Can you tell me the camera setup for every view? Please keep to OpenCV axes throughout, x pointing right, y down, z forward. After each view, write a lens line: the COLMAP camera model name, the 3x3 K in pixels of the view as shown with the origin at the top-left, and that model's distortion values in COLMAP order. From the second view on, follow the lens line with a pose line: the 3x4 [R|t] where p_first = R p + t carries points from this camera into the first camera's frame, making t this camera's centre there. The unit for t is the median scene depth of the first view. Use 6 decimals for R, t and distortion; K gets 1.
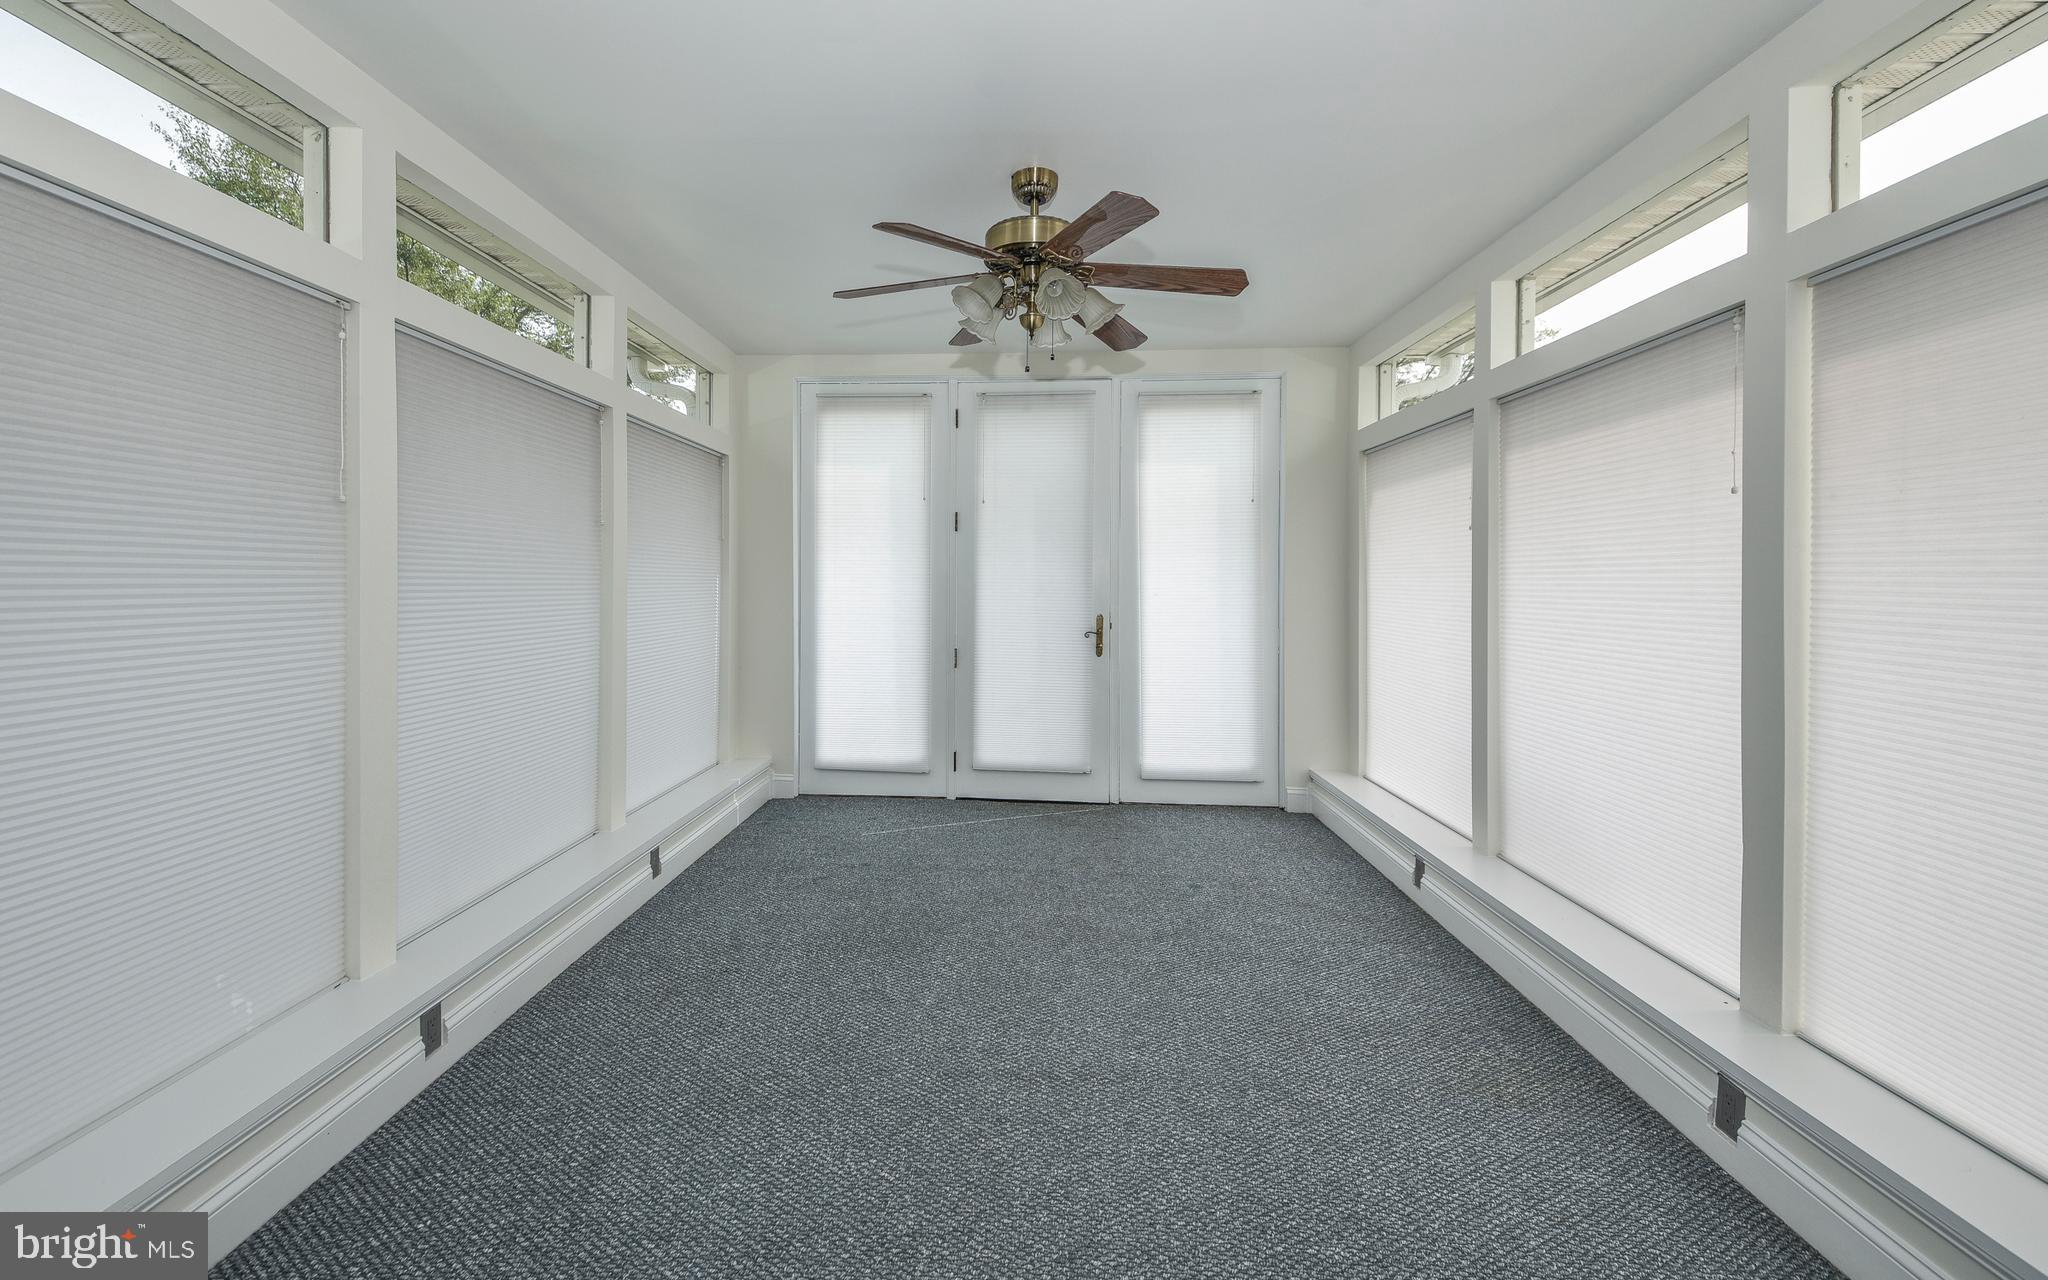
lens RADIAL K [[803.1, 0, 987.1], [0, 803.1, 584.1], [0, 0, 1]] dist [0.000963, -0.000031]
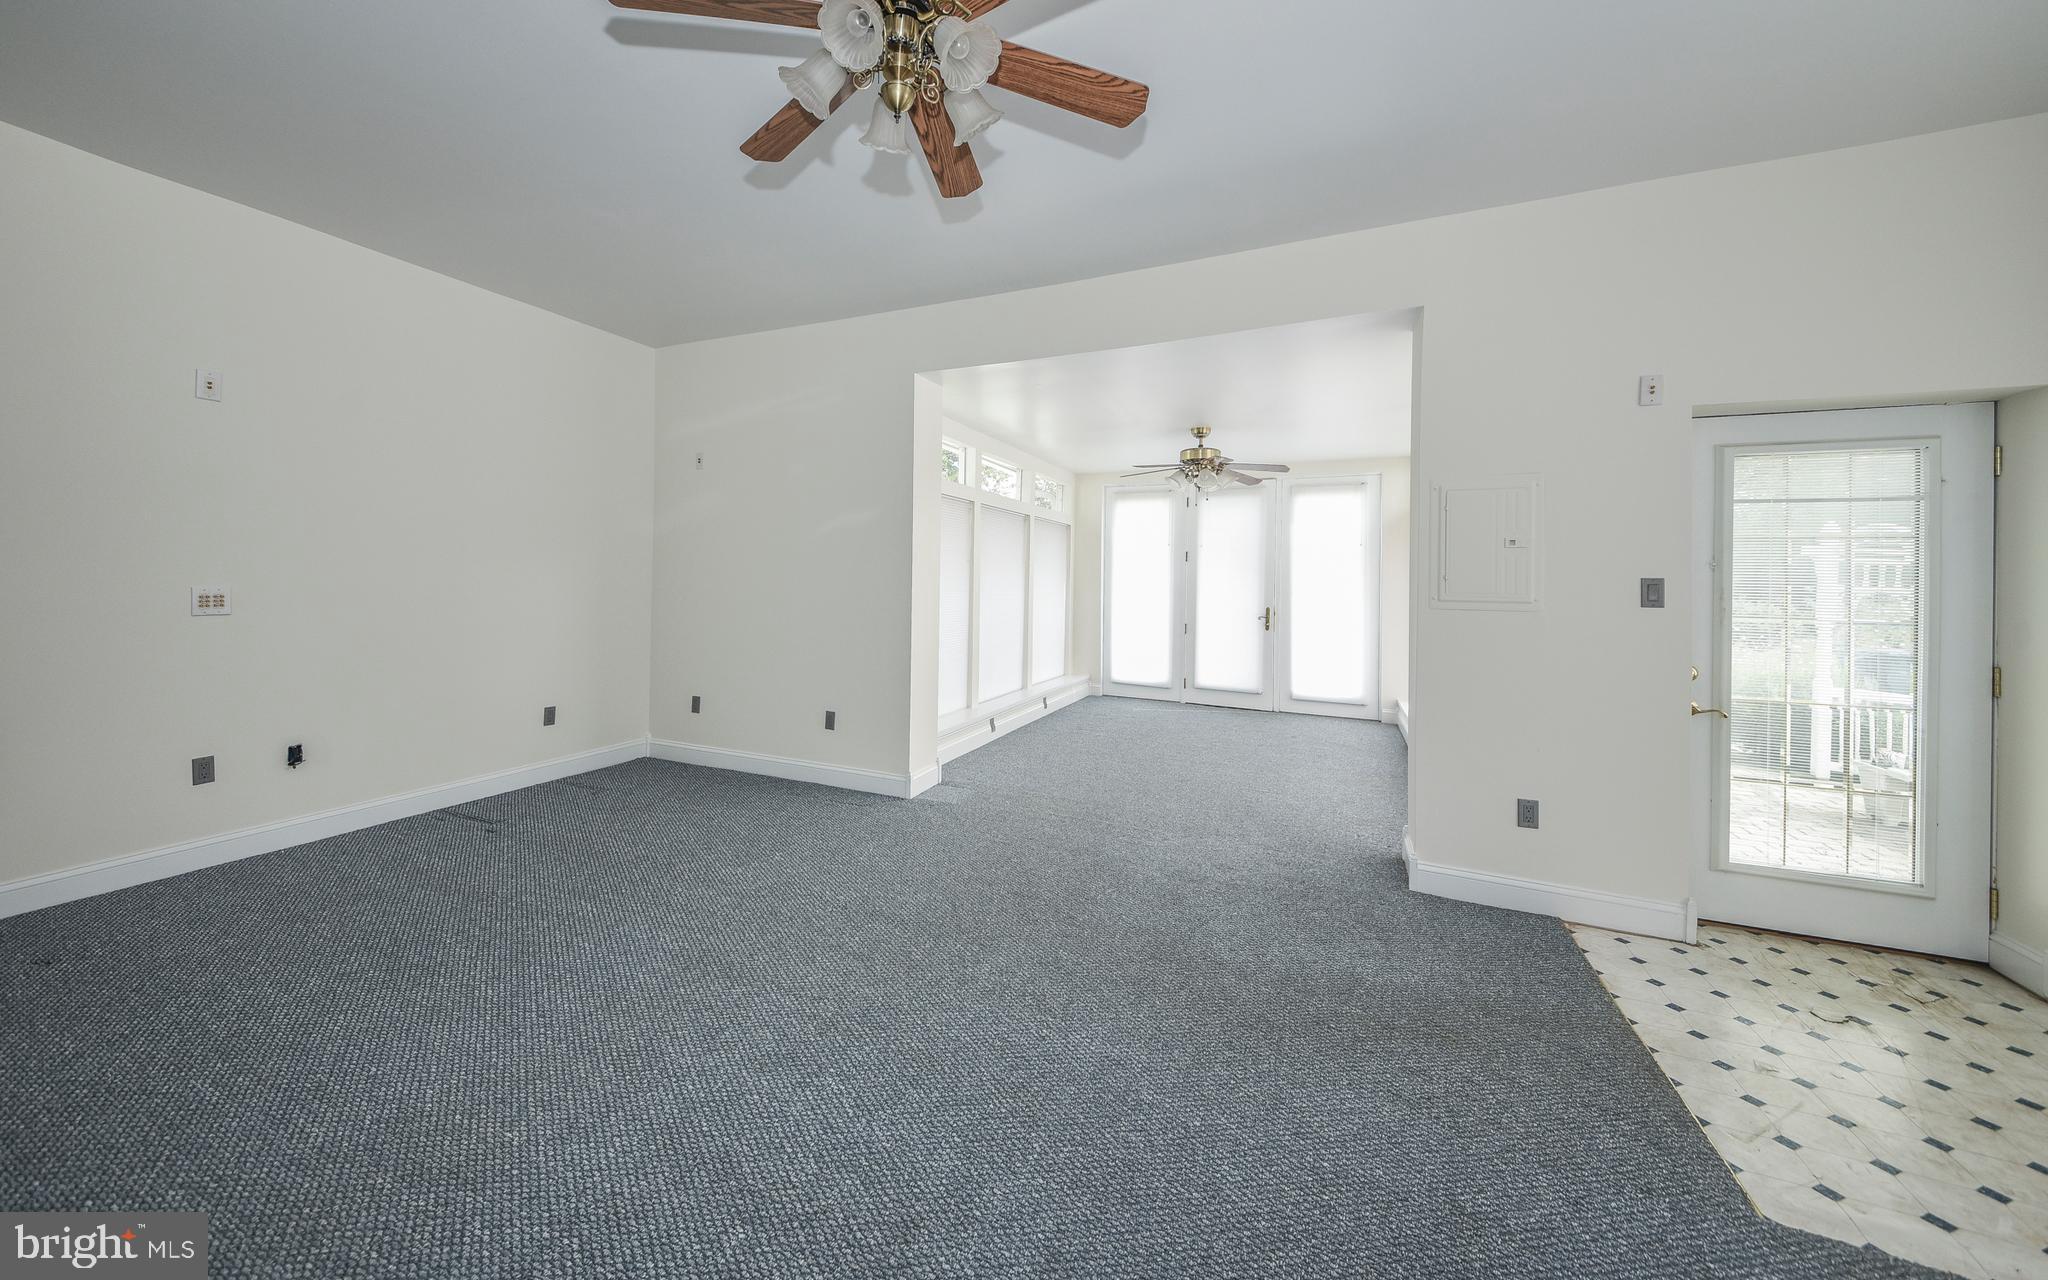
lens RADIAL K [[726.8, 0, 962.1], [0, 726.8, 581.4], [0, 0, 1]] dist [0.000008, -0.000037]
pose [[0.918208, 0.012039, -0.395915, 0.159096], [-0.016341, 0.999838, -0.007496, 0.002676], [0.395761, 0.013352, 0.918257, -0.811850]]
